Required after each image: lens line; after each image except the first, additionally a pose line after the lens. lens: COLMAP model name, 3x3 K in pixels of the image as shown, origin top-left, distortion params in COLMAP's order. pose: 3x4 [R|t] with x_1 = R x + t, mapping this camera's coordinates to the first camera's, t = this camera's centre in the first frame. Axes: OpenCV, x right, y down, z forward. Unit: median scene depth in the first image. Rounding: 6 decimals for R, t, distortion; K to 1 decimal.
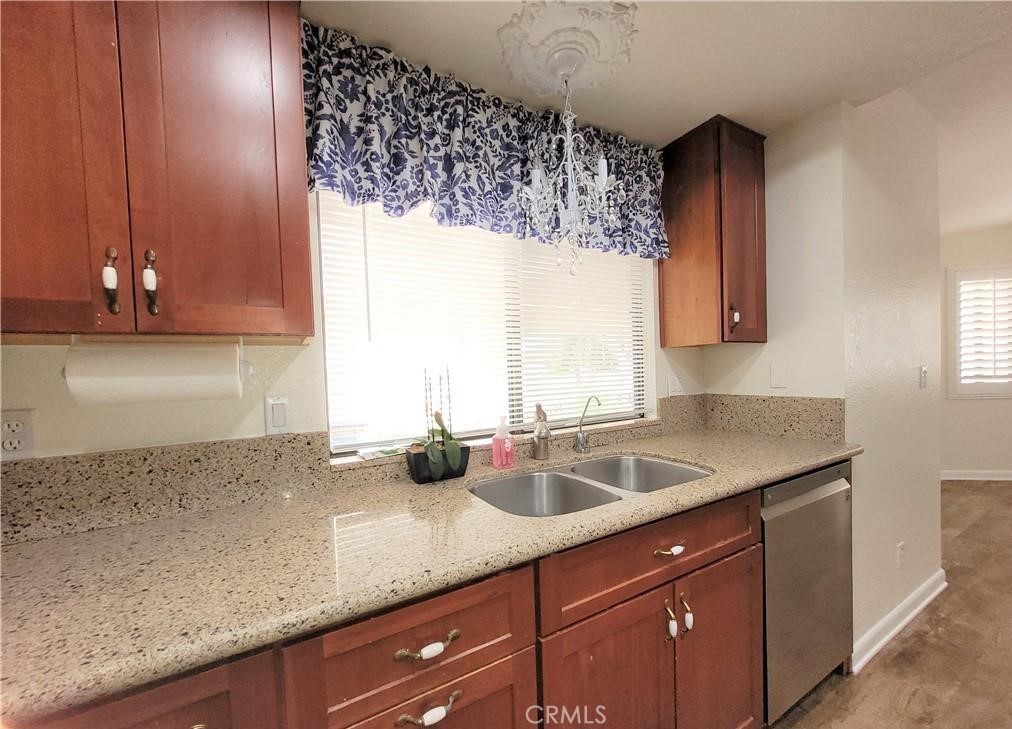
lens RADIAL K [[400.7, 0, 506.9], [0, 400.7, 381.3], [0, 0, 1]] dist [-0.000081, -0.000030]
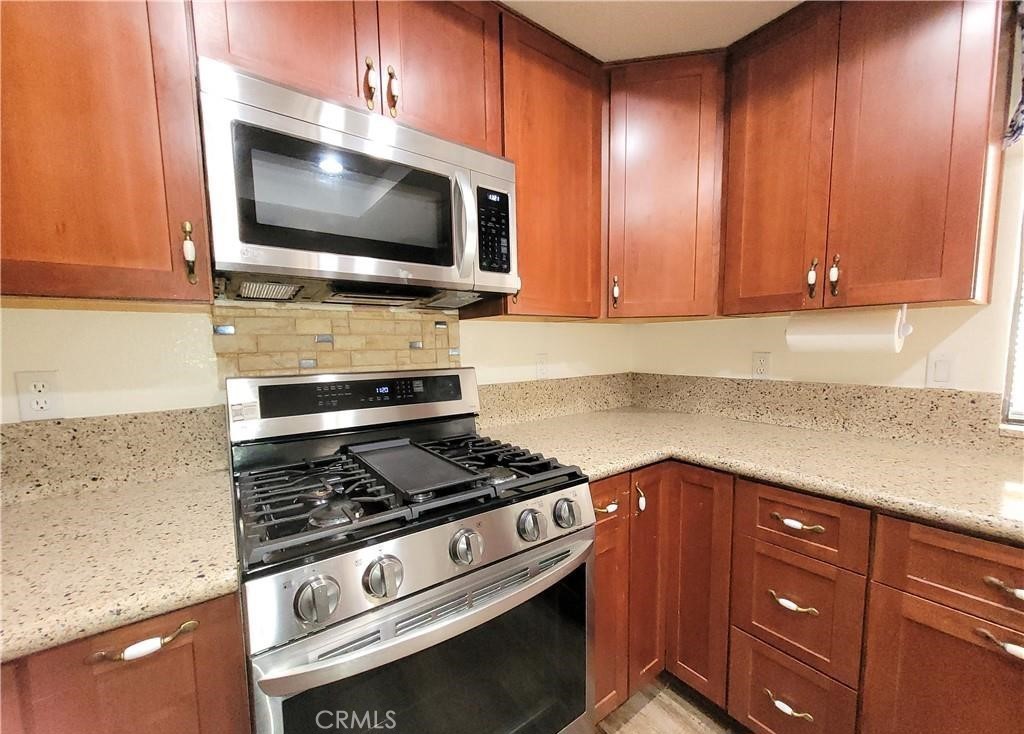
lens RADIAL K [[394.8, 0, 508.3], [0, 394.8, 382.1], [0, 0, 1]] dist [-0.000979, -0.000592]
pose [[0.107493, 0.124924, -0.986326, 0.475183], [-0.018697, 0.992153, 0.123624, 0.002864], [0.994030, 0.005152, 0.108985, -0.381129]]
